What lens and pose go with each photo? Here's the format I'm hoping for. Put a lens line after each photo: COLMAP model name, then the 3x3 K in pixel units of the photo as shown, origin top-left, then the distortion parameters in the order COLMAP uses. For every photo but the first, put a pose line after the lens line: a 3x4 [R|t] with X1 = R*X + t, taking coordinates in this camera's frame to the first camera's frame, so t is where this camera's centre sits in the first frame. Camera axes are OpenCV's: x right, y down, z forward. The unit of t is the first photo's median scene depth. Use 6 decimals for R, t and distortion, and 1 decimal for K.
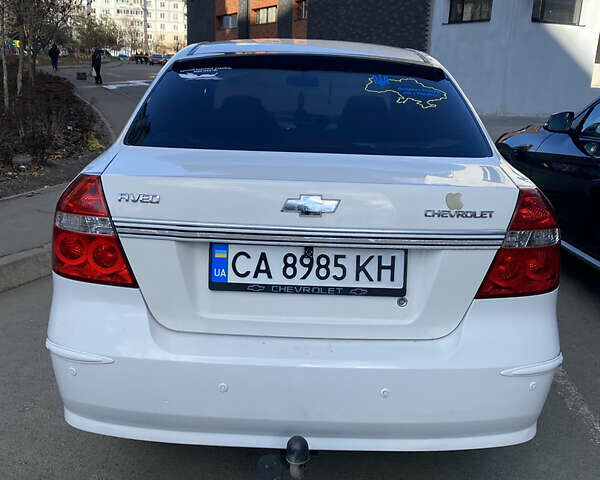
lens RADIAL K [[610.2, 0, 300.0], [0, 610.2, 240.0], [0, 0, 1]] dist [0.005422, -0.002277]
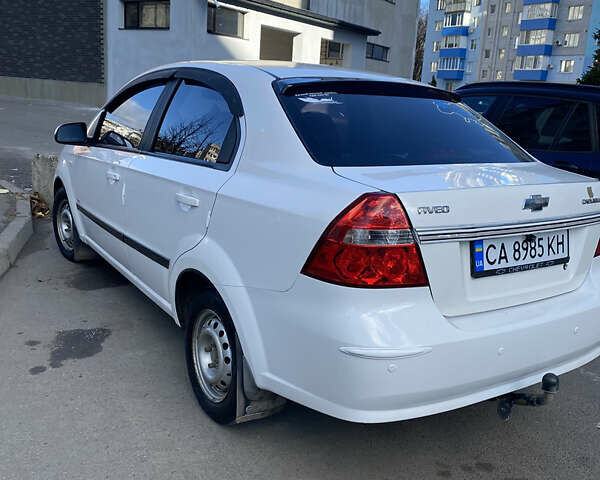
lens RADIAL K [[610.2, 0, 300.0], [0, 610.2, 240.0], [0, 0, 1]] dist [0.005422, -0.002277]
pose [[0.838815, -0.116481, 0.531810, -1.102830], [0.118566, 0.992482, 0.030369, -0.076018], [-0.531350, 0.037580, 0.846319, 0.132705]]
